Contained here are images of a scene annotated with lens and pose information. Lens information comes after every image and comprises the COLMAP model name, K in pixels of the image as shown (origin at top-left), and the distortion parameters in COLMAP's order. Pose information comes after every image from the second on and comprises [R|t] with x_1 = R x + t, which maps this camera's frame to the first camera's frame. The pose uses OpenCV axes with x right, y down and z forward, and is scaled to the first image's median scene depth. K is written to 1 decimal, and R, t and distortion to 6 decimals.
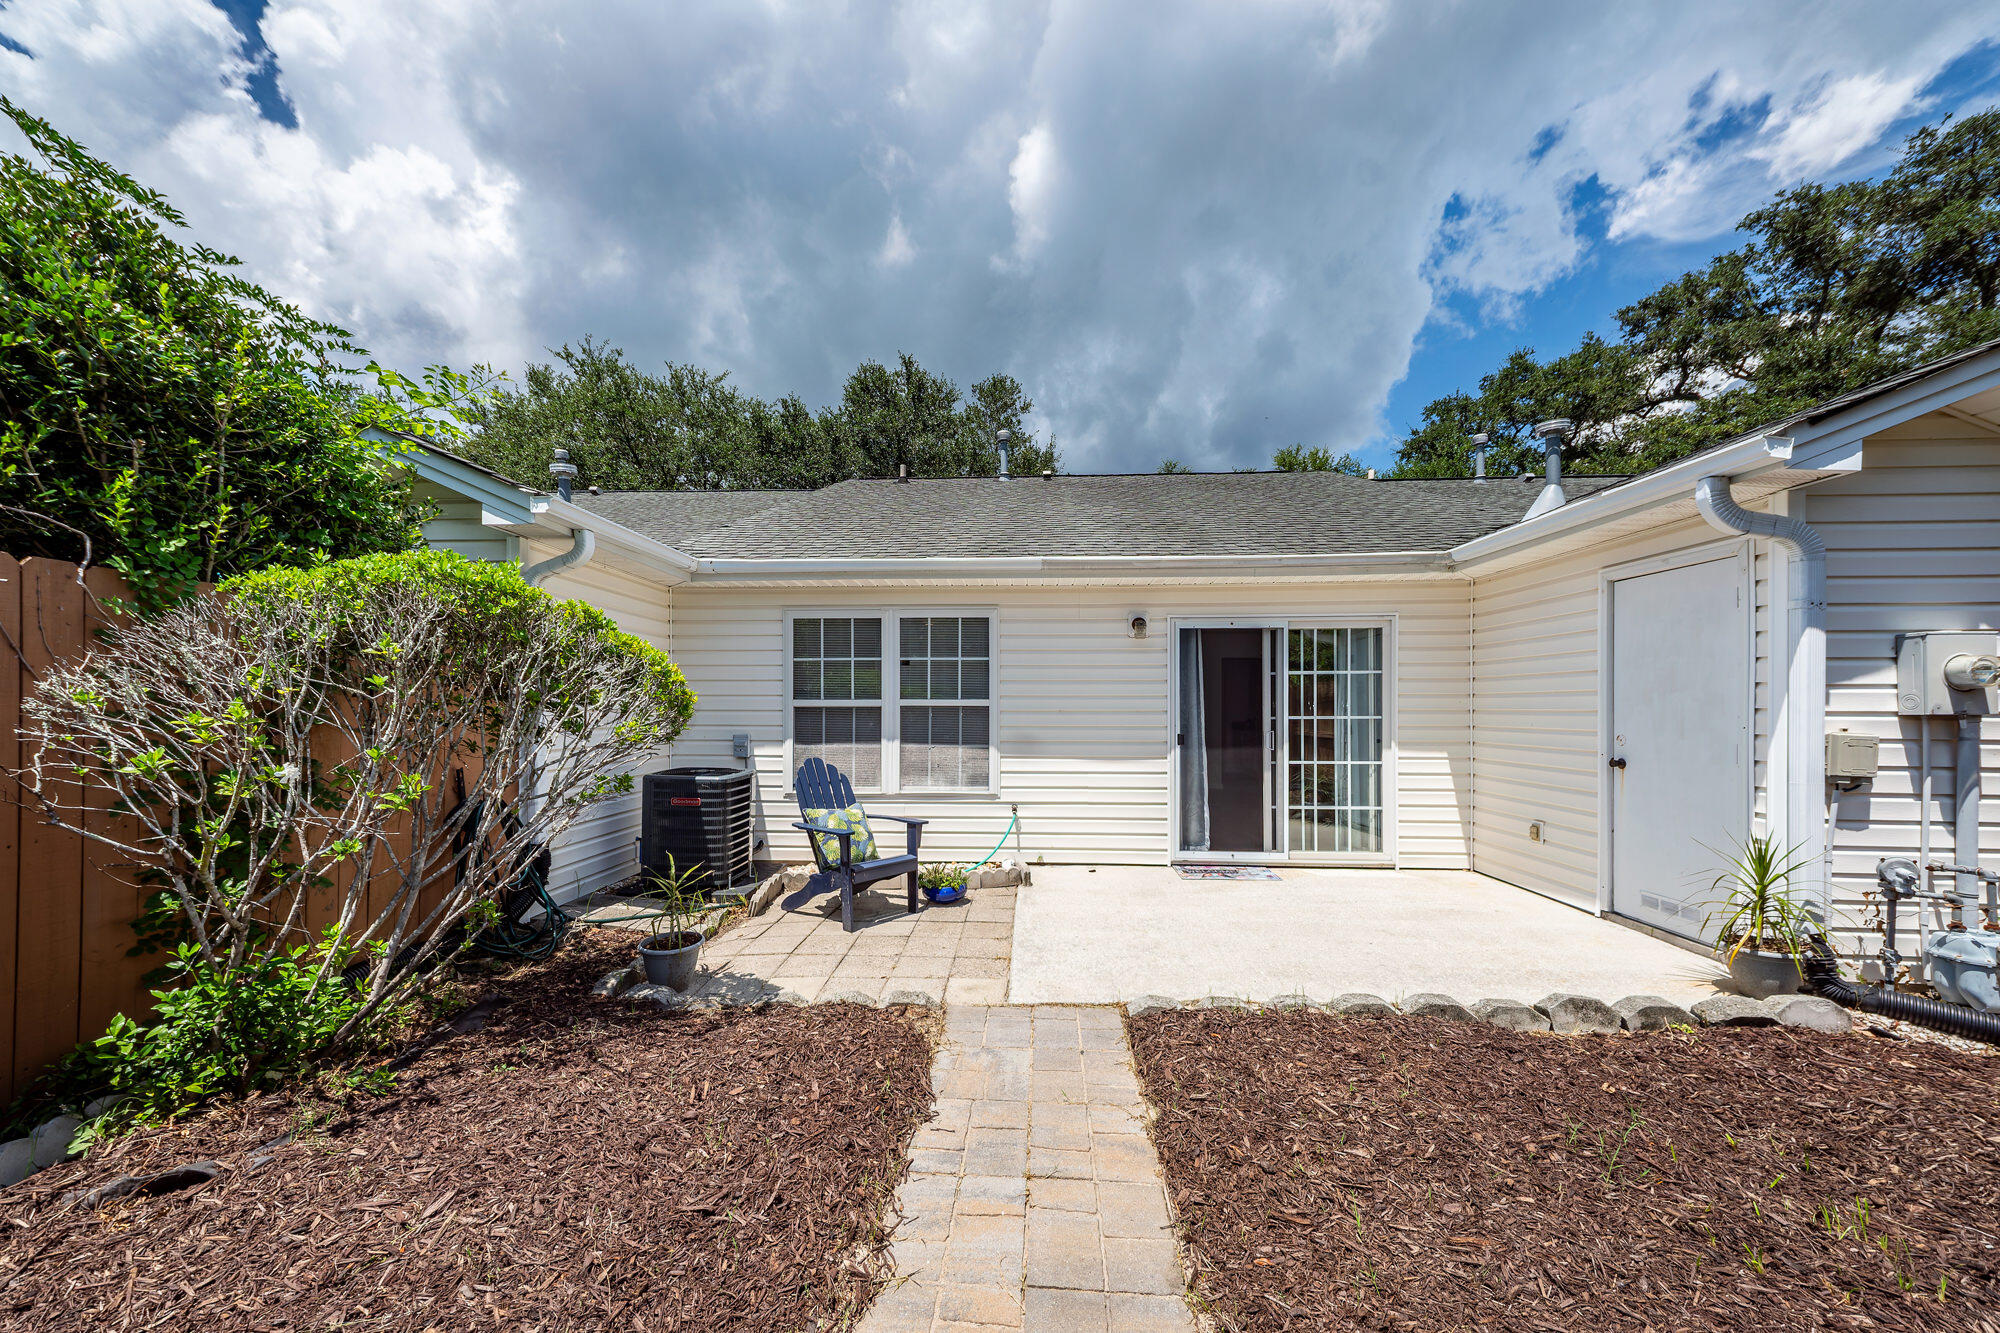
lens RADIAL K [[728.3, 0, 993.2], [0, 728.3, 706.2], [0, 0, 1]] dist [-0.000177, 0.000180]
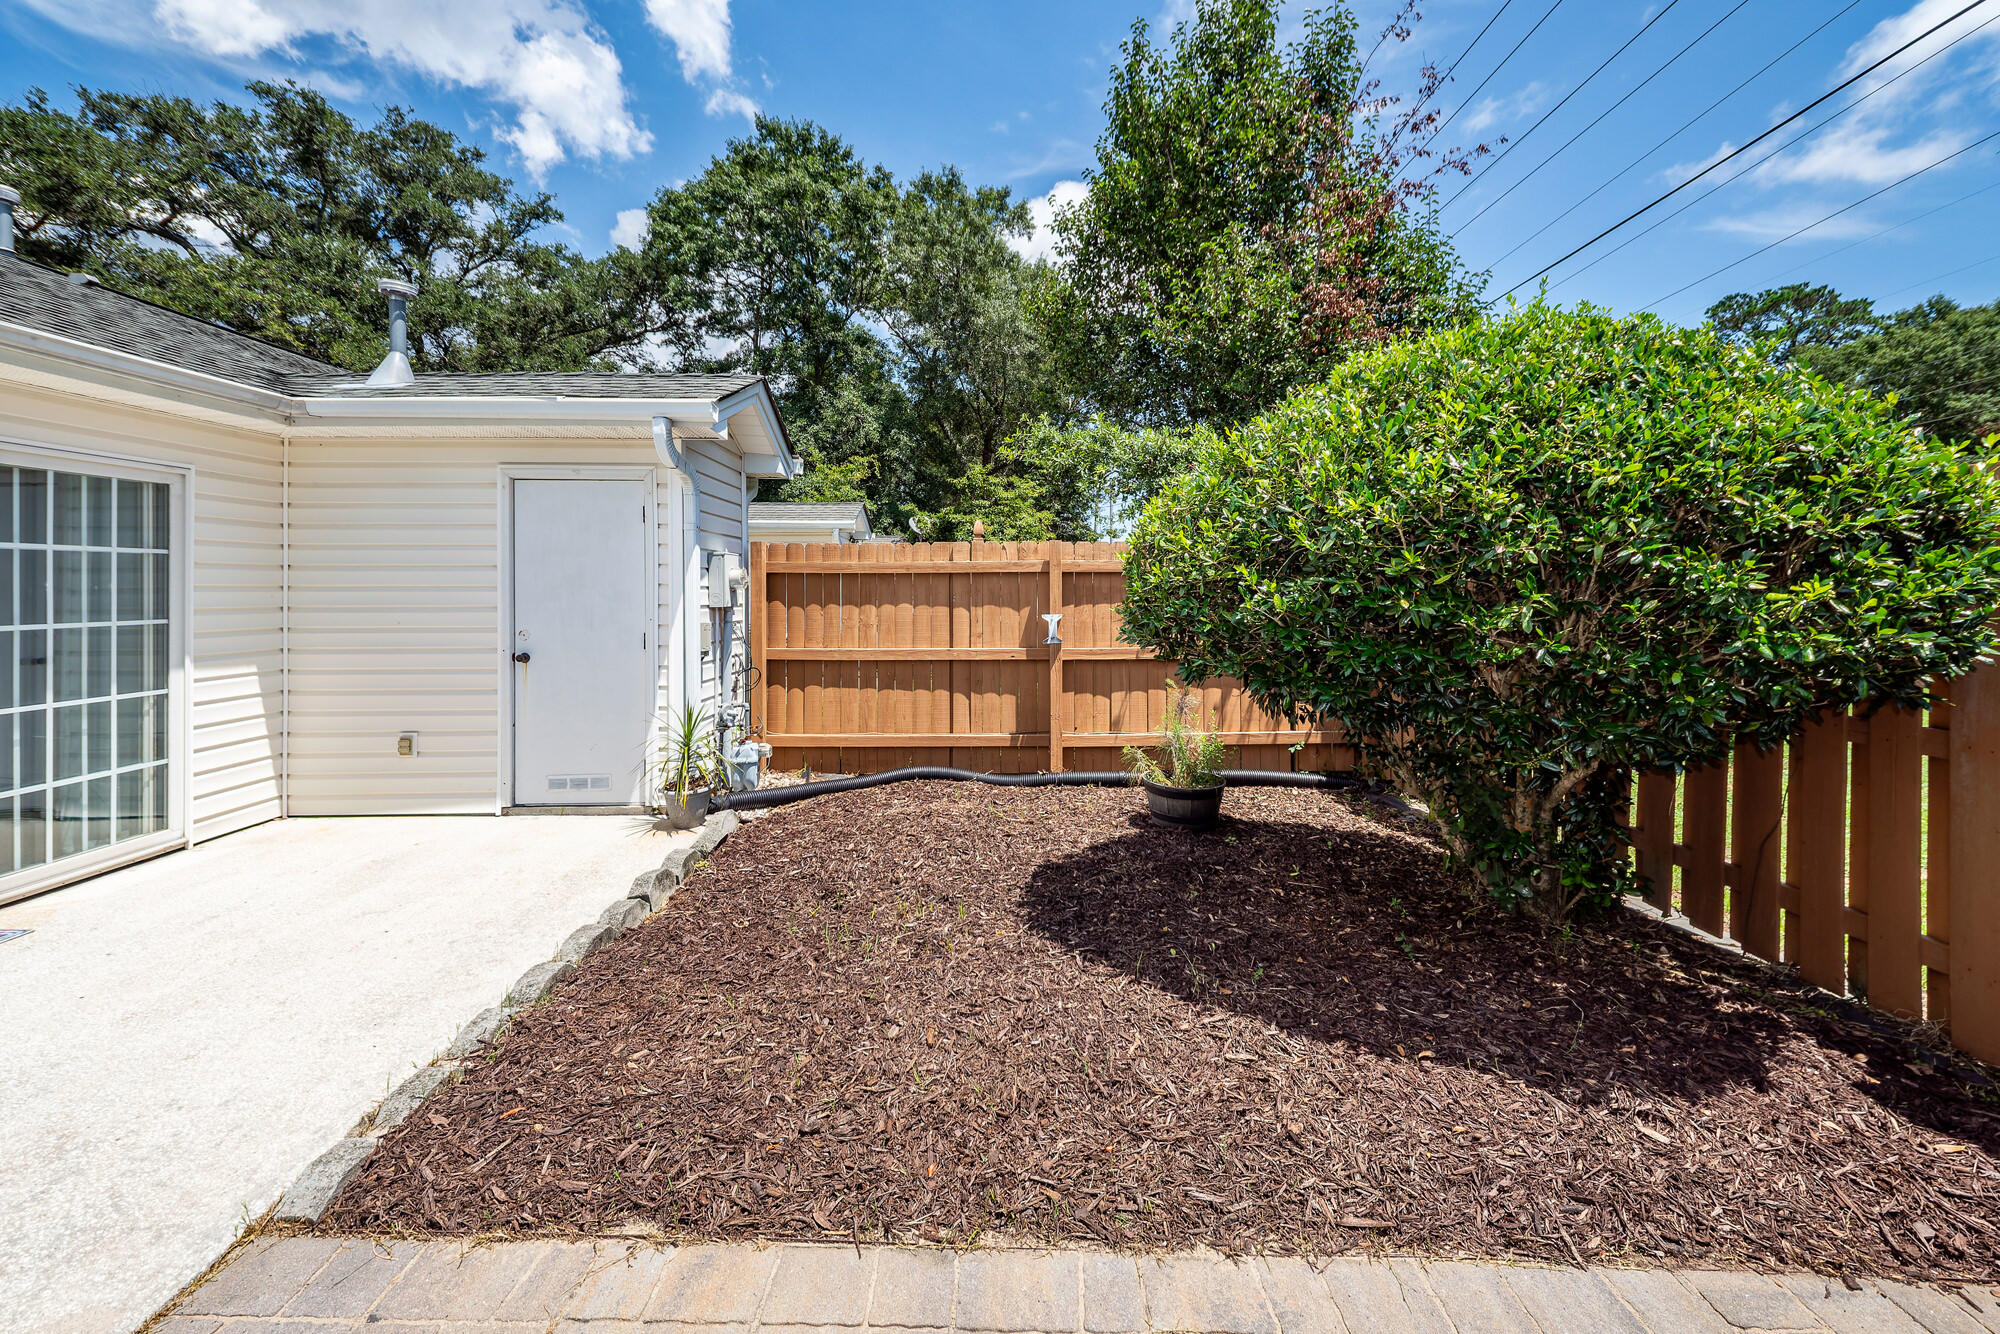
lens RADIAL K [[792.7, 0, 1003.3], [0, 792.7, 590.3], [0, 0, 1]] dist [0.001685, 0.000389]
pose [[-0.065538, 0.000948, 0.997850, -0.227116], [0.001489, 0.999999, -0.000852, -0.011069], [-0.997849, 0.001430, -0.065539, 0.304571]]
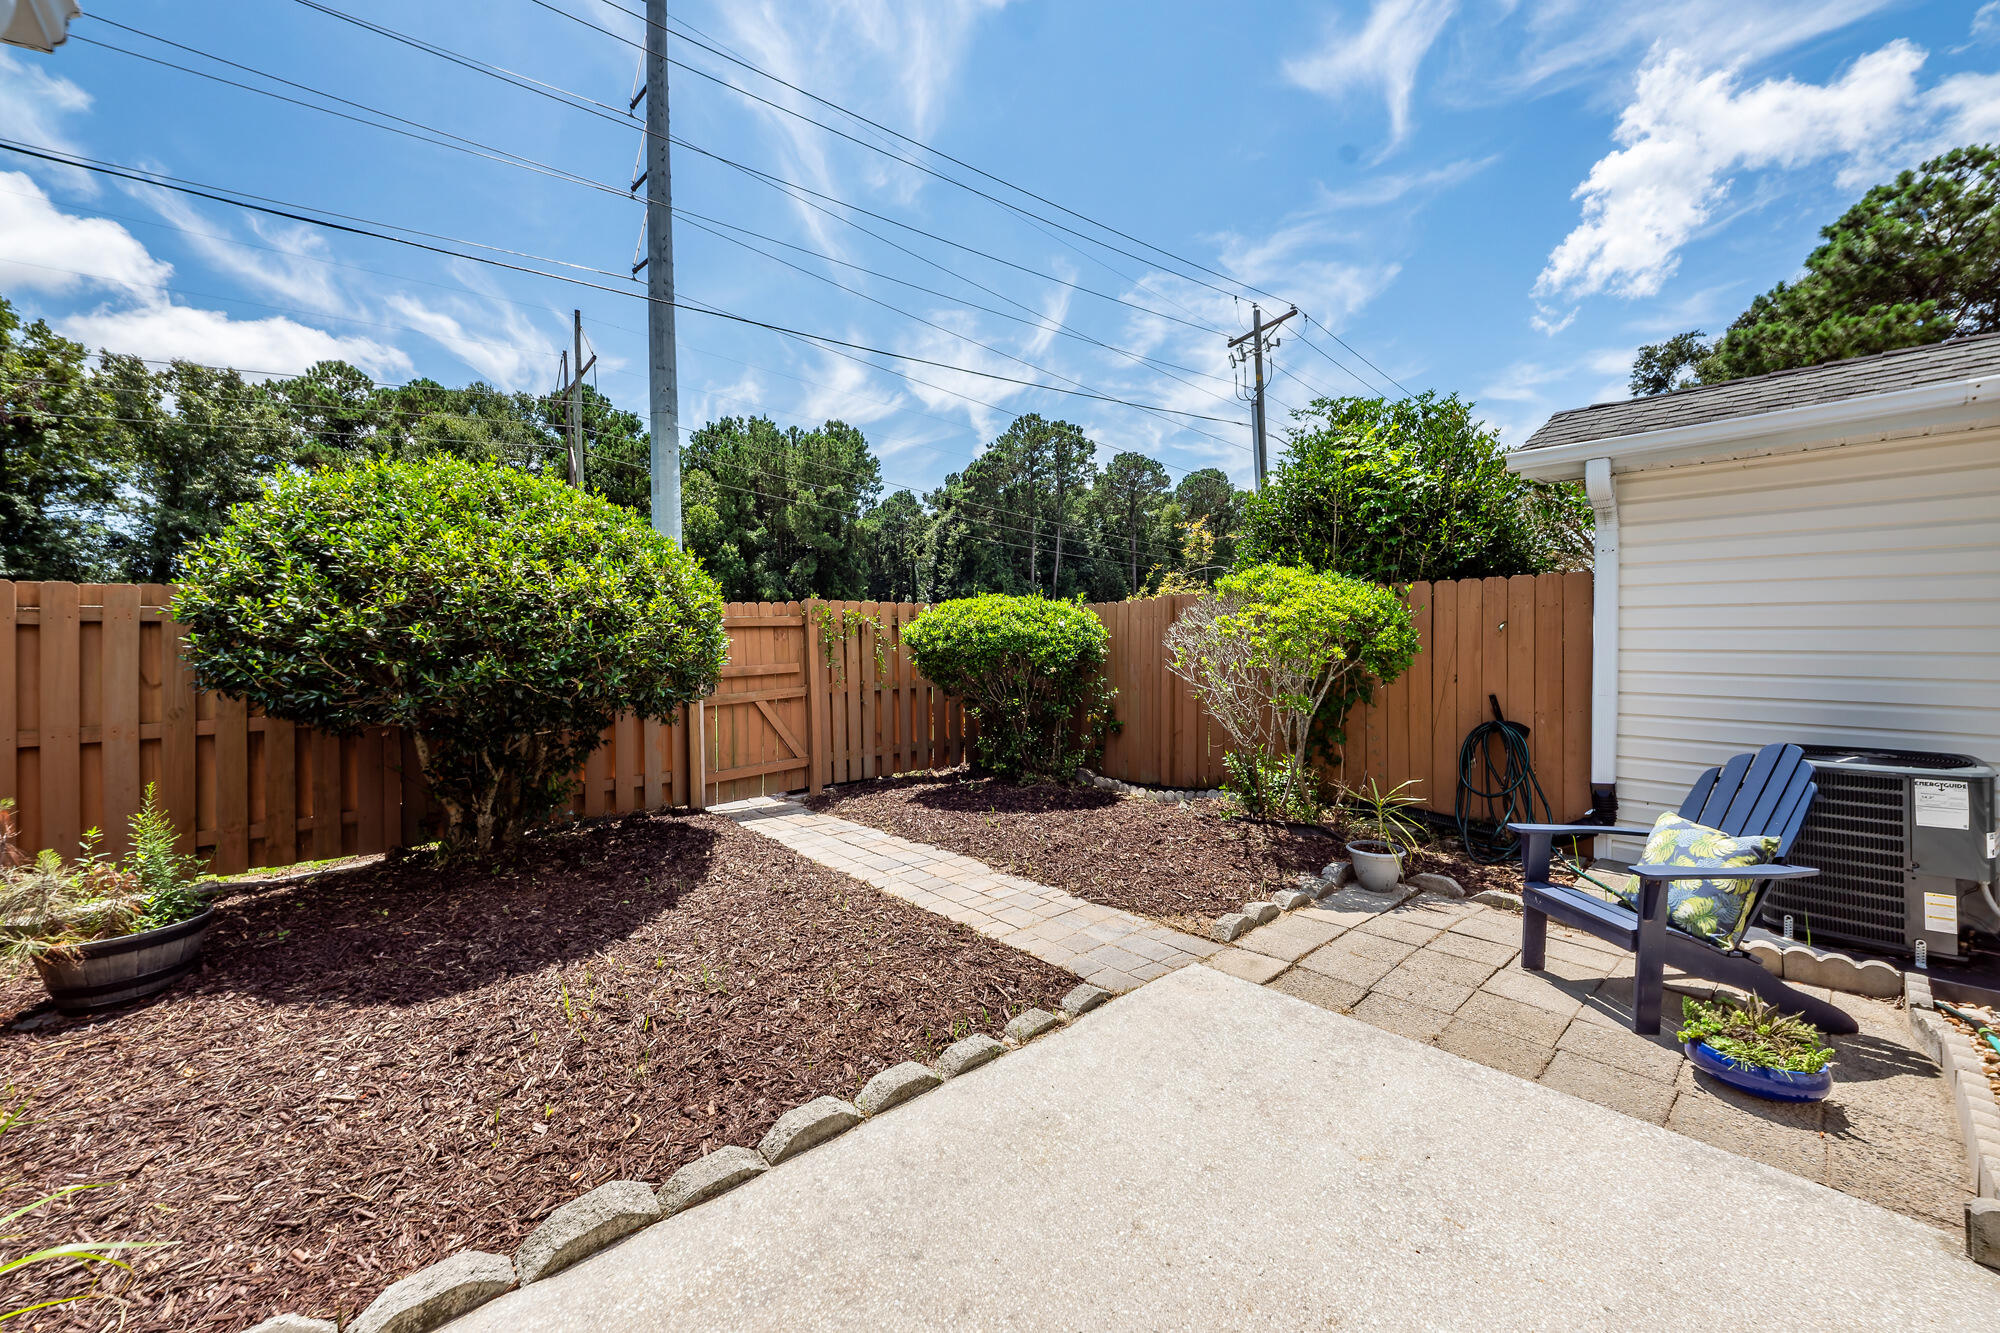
lens RADIAL K [[735.5, 0, 975.9], [0, 735.5, 657.8], [0, 0, 1]] dist [0.023749, -0.011034]
pose [[-0.719646, 0.029042, -0.693734, 0.514840], [0.010445, 0.999465, 0.031007, -0.012565], [0.694263, 0.015068, -0.719564, 0.864289]]
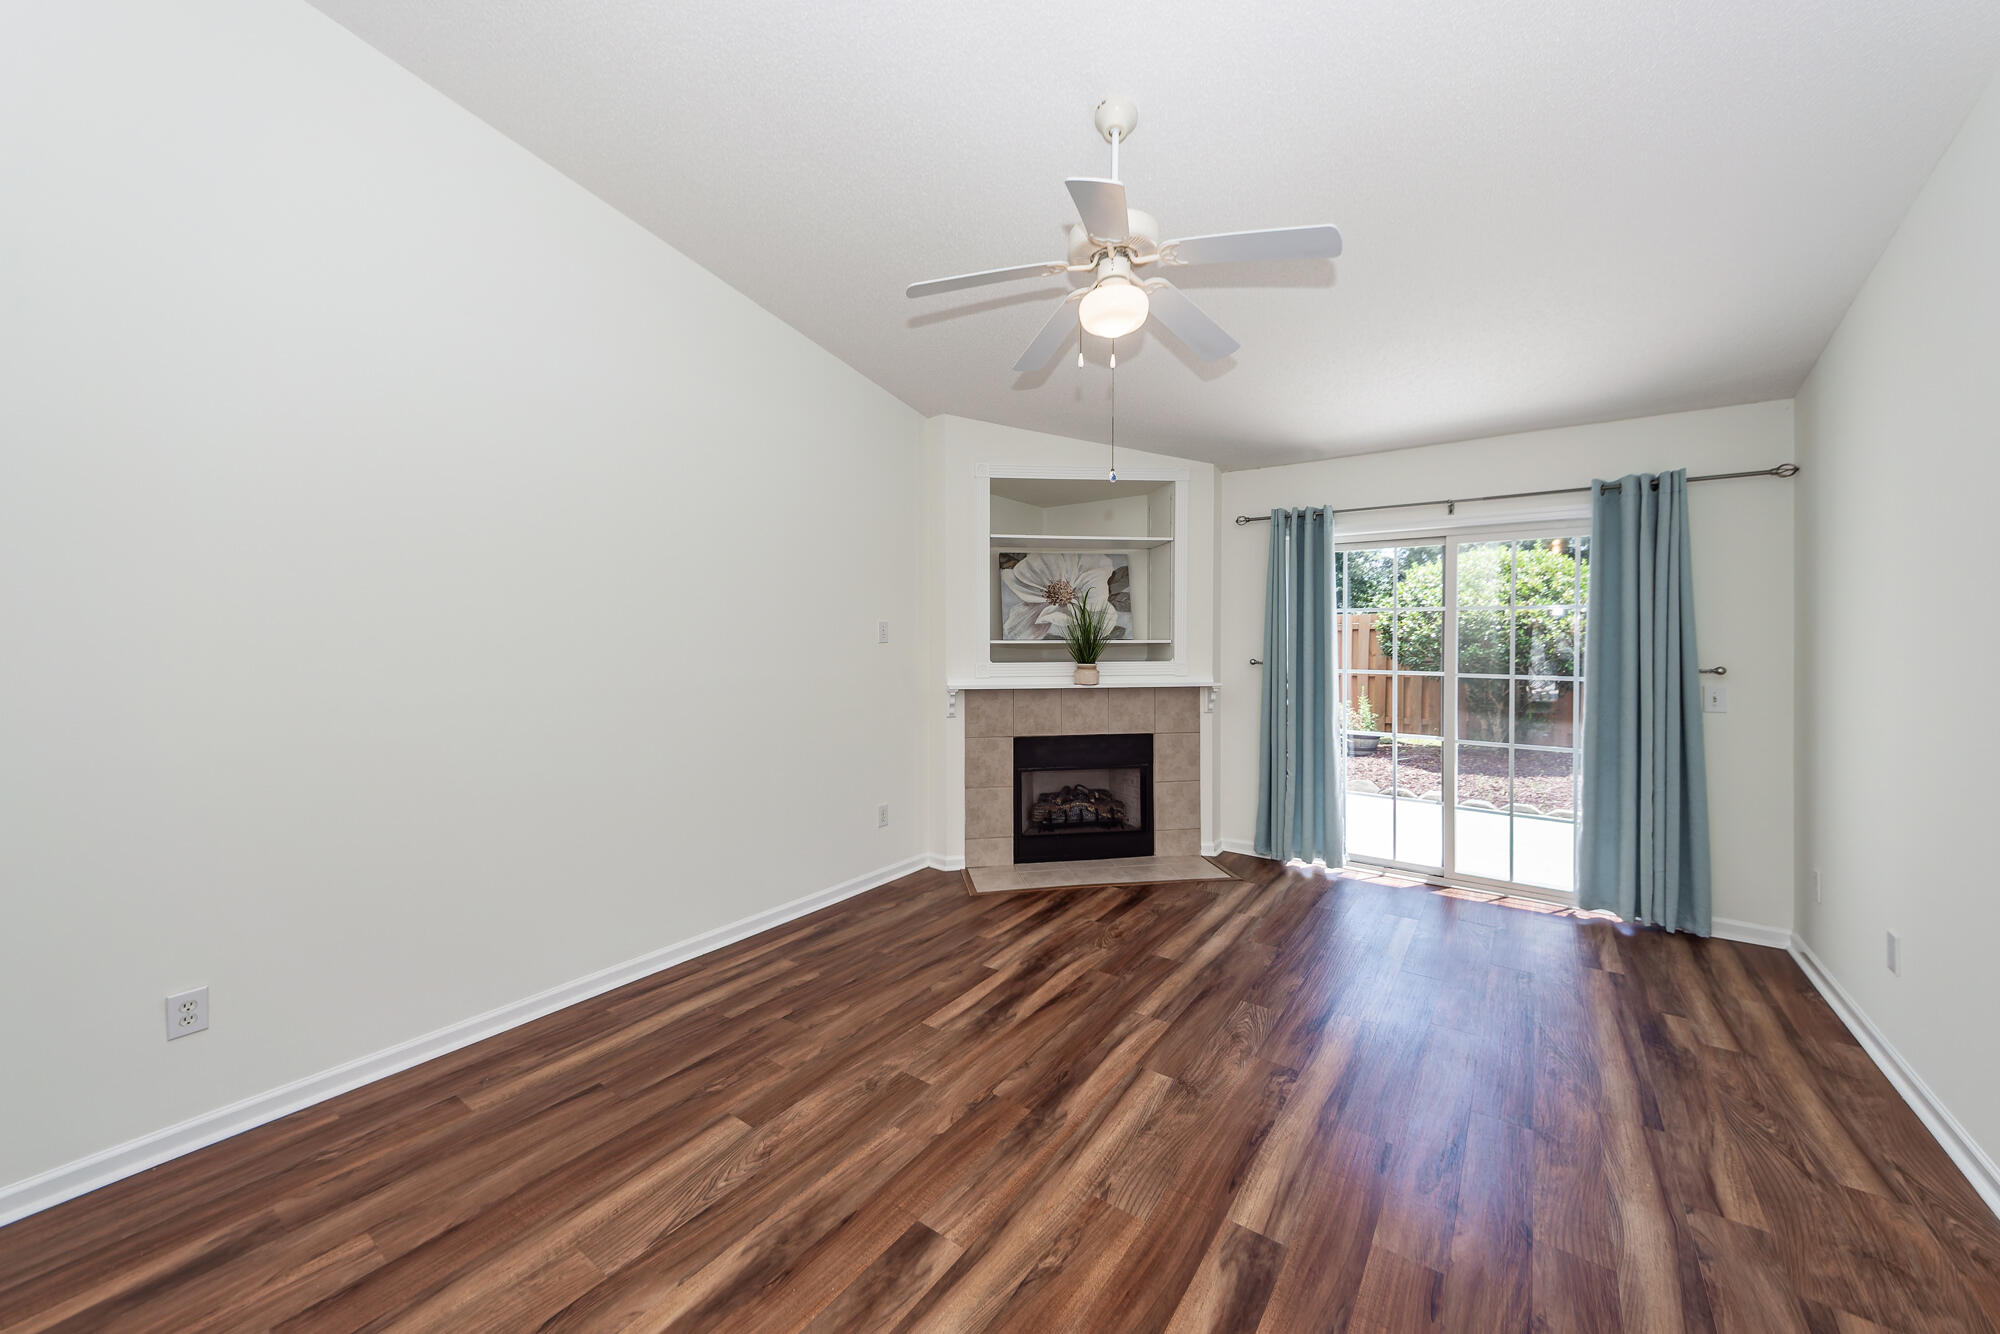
lens RADIAL K [[725.1, 0, 991.6], [0, 725.1, 651.6], [0, 0, 1]] dist [0.024465, -0.009948]
pose [[-0.829568, -0.010865, 0.558300, 0.369127], [0.002507, 0.999728, 0.023182, -0.022047], [-0.558400, 0.020631, -0.829316, 1.820788]]
